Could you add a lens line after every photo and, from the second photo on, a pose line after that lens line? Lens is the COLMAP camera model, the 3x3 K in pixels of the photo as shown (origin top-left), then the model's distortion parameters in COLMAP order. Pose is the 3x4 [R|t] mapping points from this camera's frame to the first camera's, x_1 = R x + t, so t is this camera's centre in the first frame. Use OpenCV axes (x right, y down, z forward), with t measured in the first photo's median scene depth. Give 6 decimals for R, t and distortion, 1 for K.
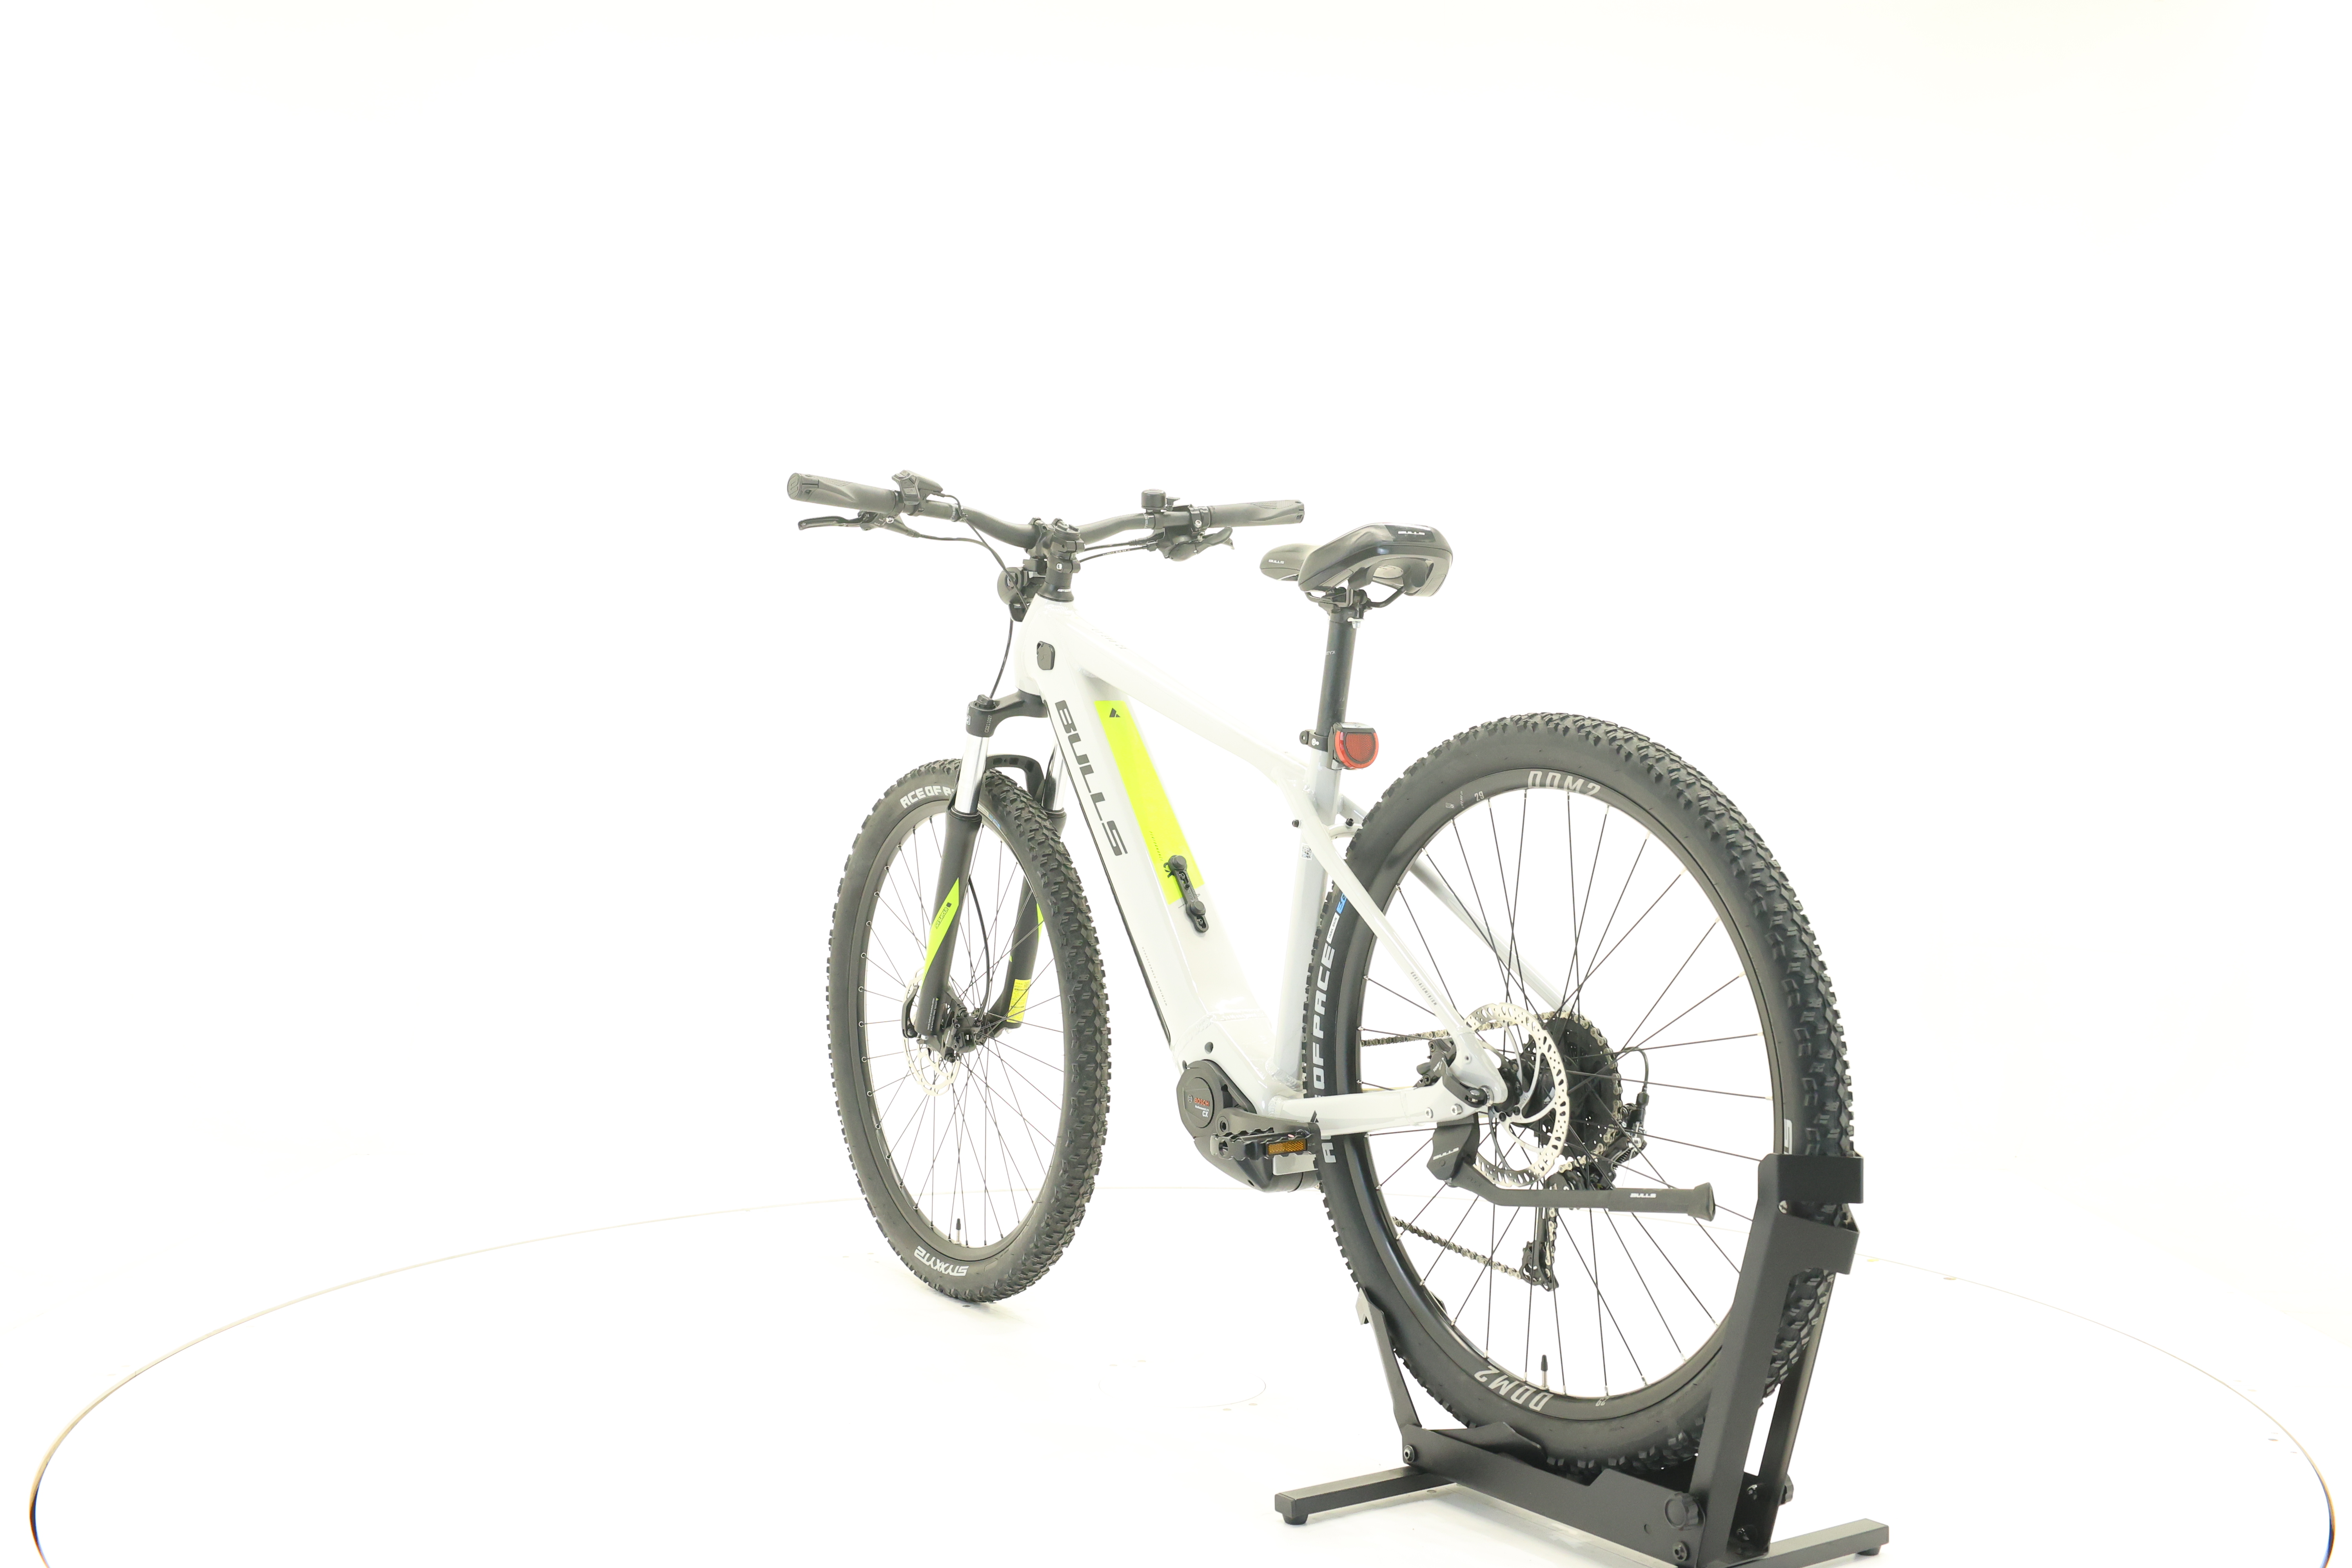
lens RADIAL K [[2494.3, 0, 1176.0], [0, 2494.3, 784.0], [0, 0, 1]] dist [0.008206, 0.003461]
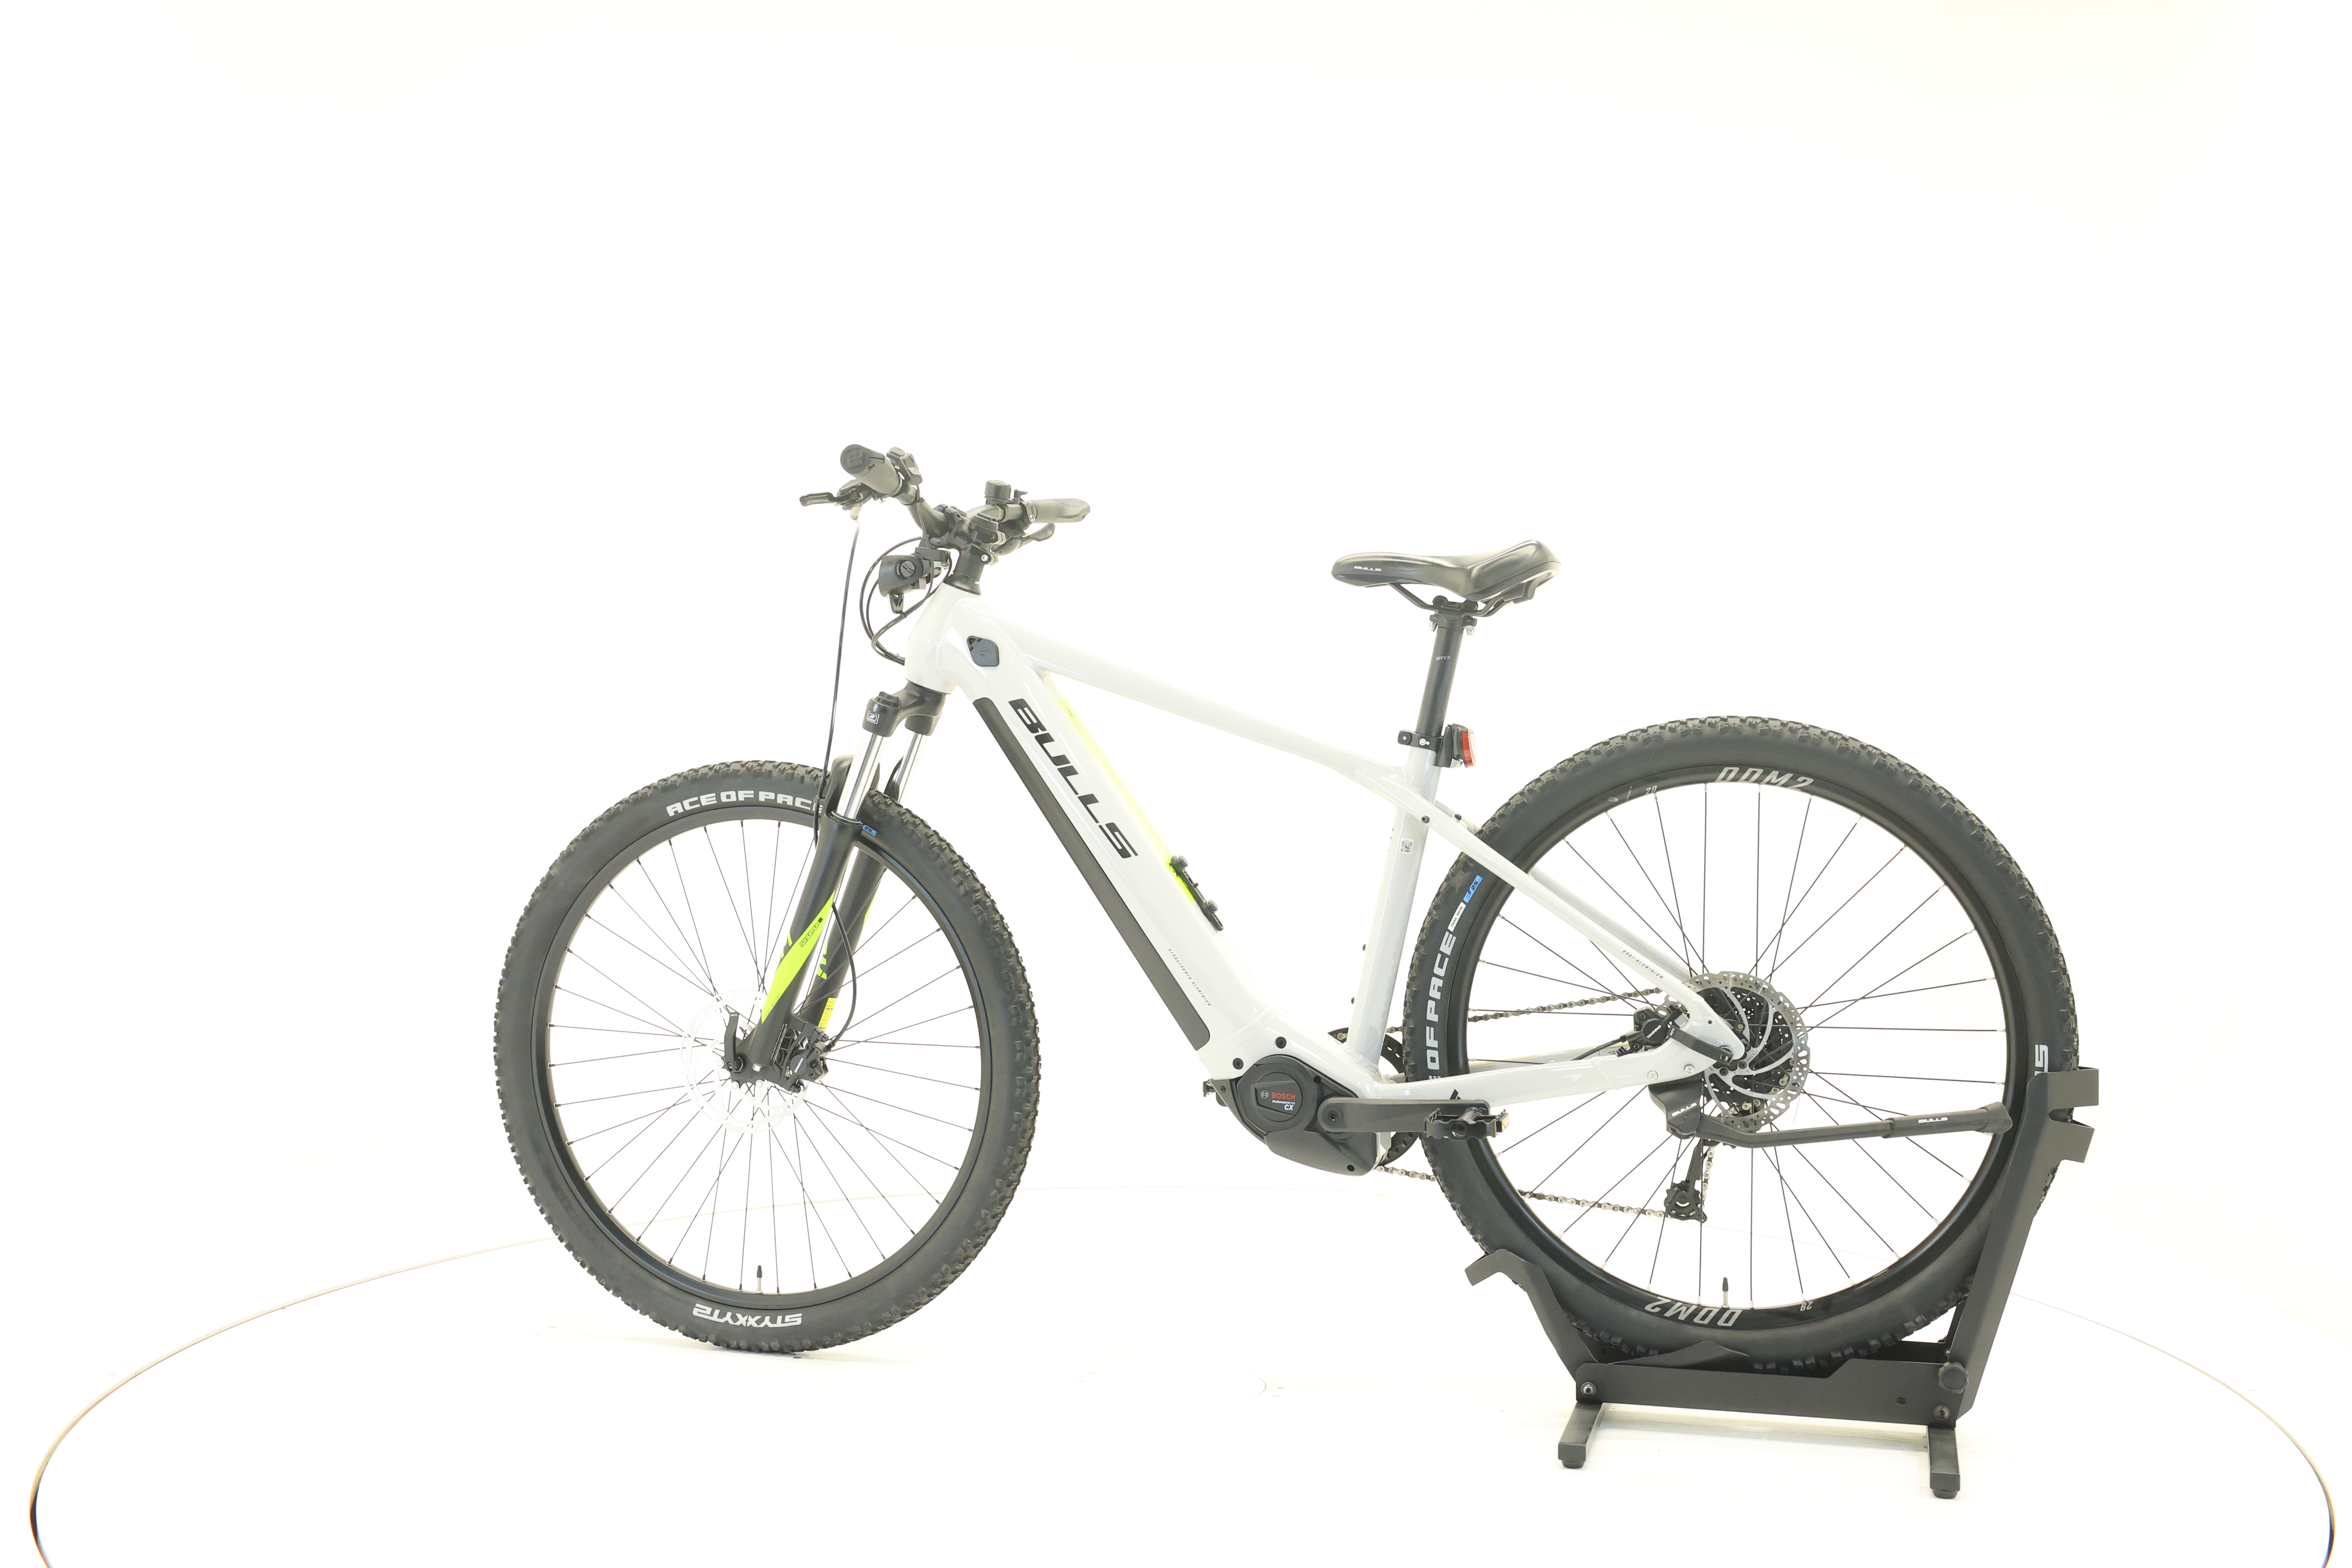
lens RADIAL K [[2494.3, 0, 1176.0], [0, 2494.3, 784.0], [0, 0, 1]] dist [0.008206, 0.003461]
pose [[0.764070, -0.018549, 0.644867, -0.709506], [0.013459, 0.999827, 0.012812, -0.014176], [-0.644993, -0.001110, 0.764188, 0.261722]]
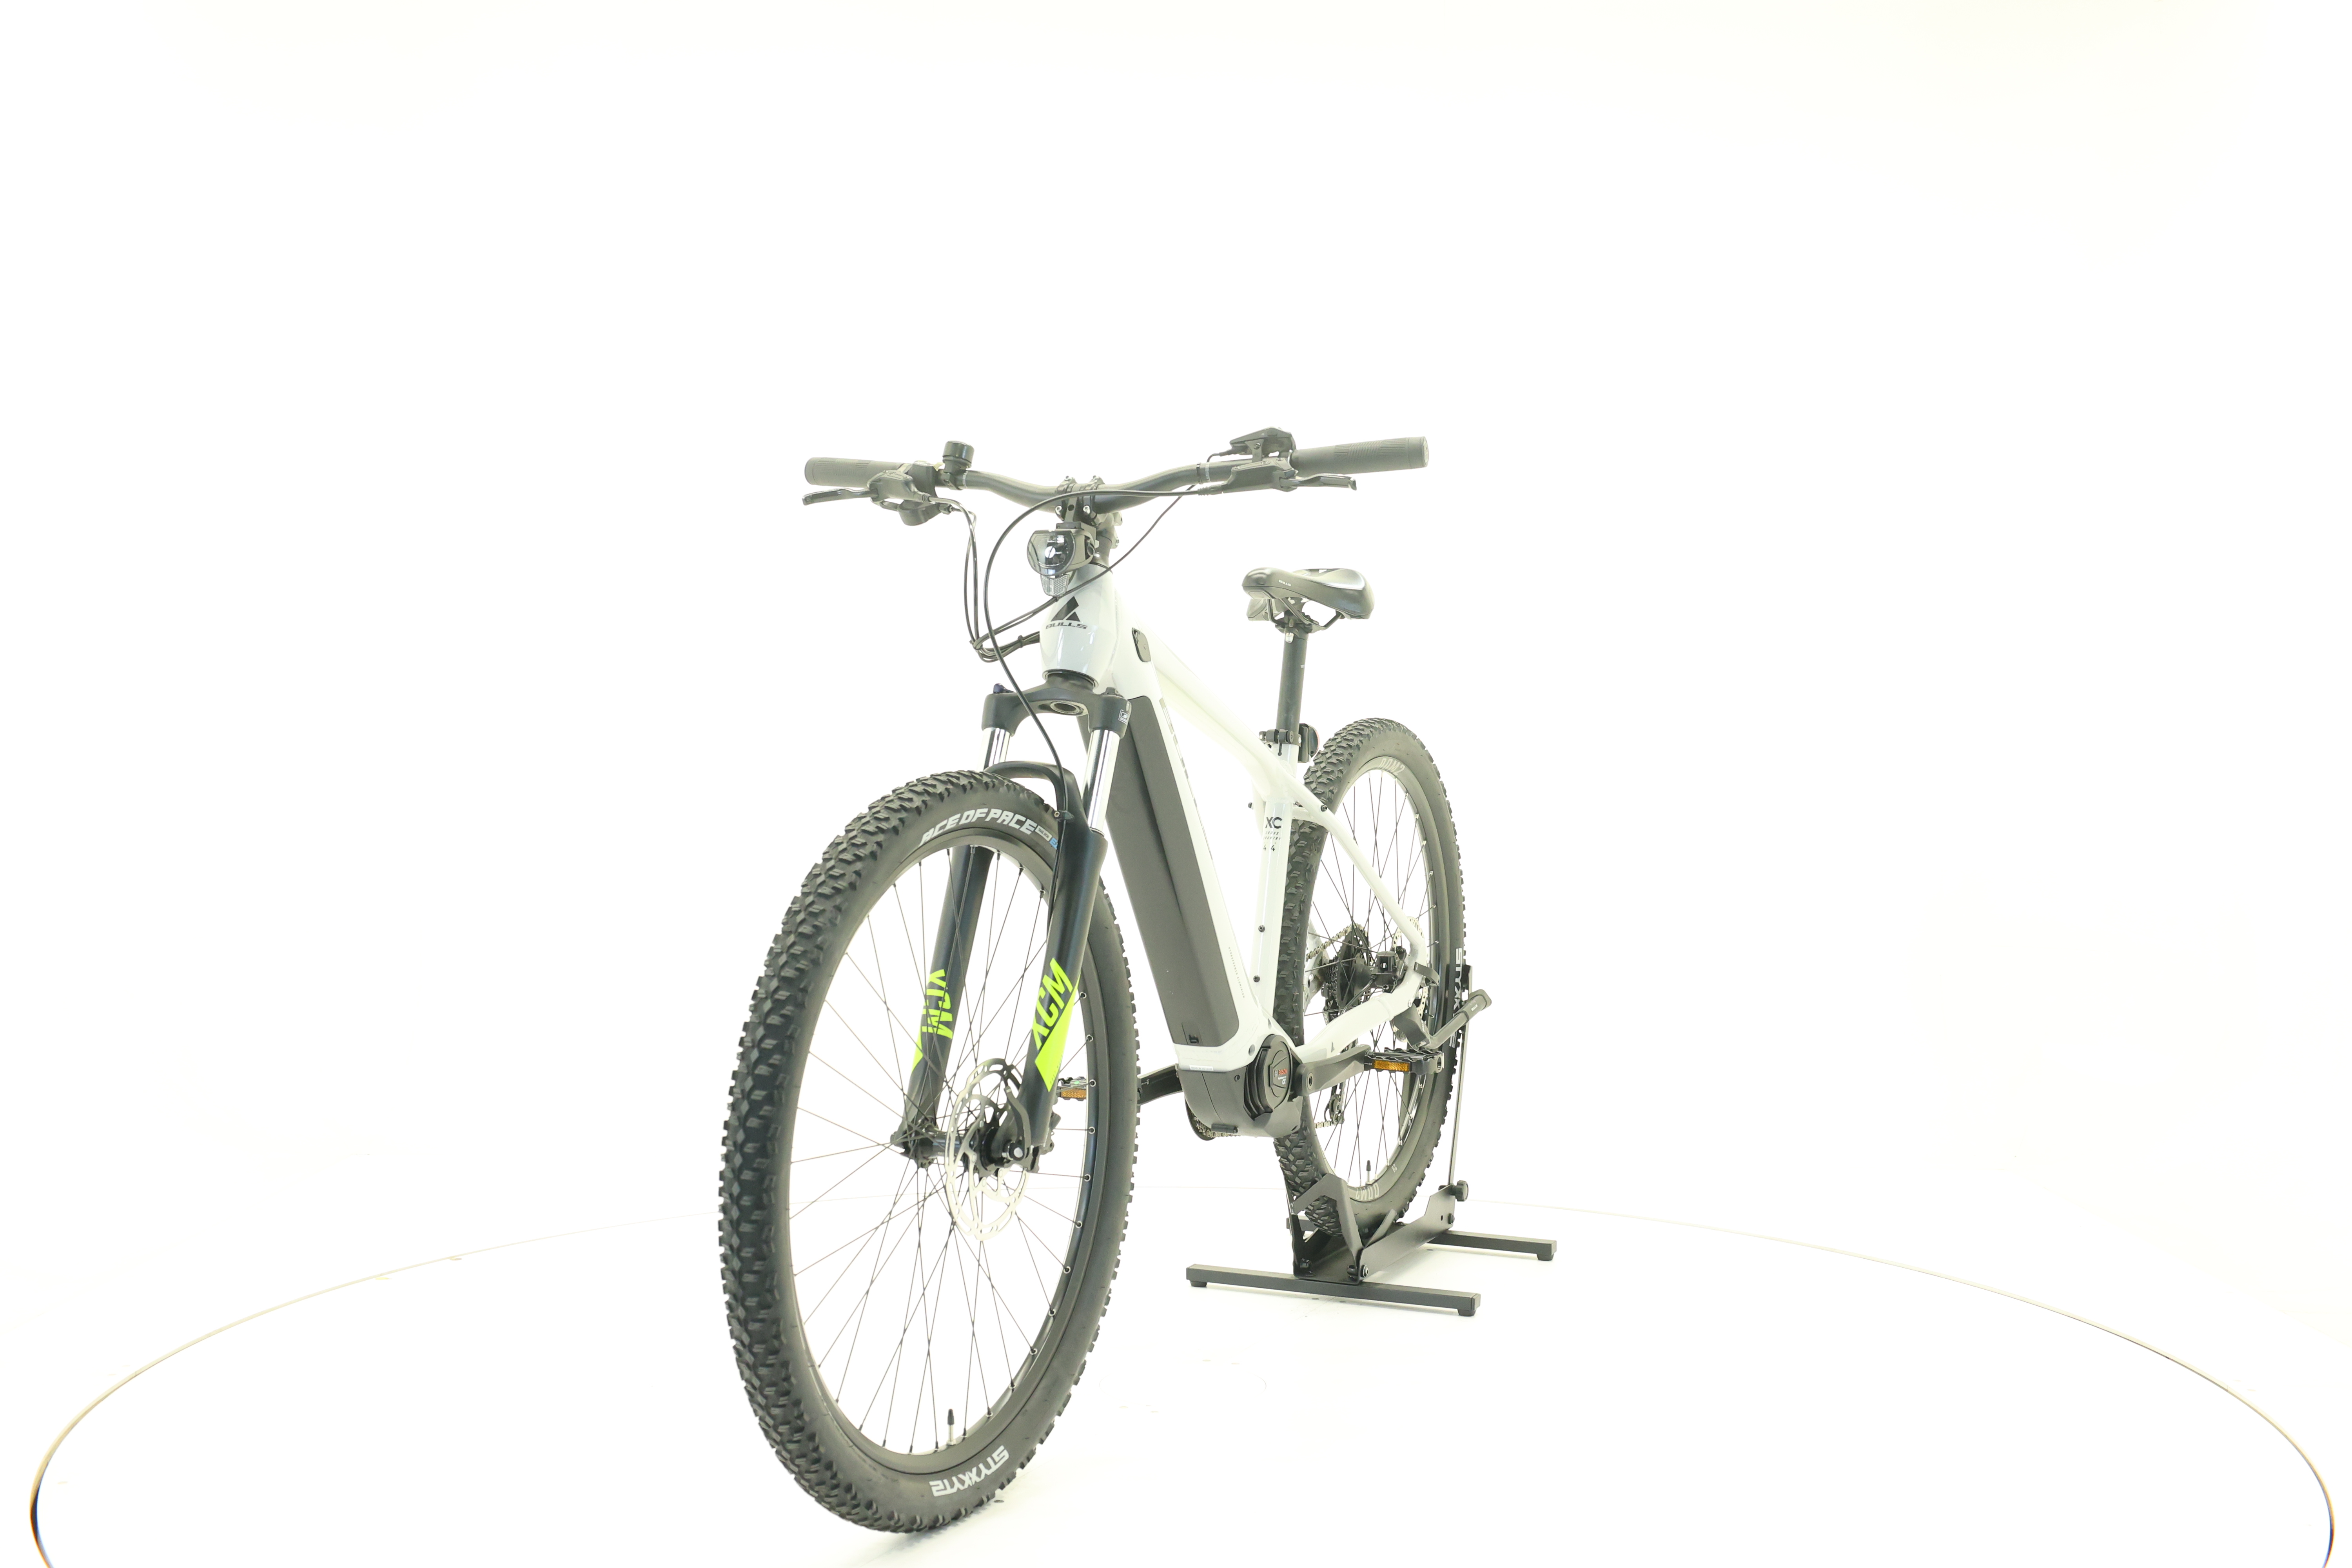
lens RADIAL K [[2494.3, 0, 1176.0], [0, 2494.3, 784.0], [0, 0, 1]] dist [0.008206, 0.003461]
pose [[-0.520331, -0.030233, 0.853429, -0.933534], [0.007217, 0.999182, 0.039796, -0.043827], [-0.853934, 0.026866, -0.519687, 1.676950]]
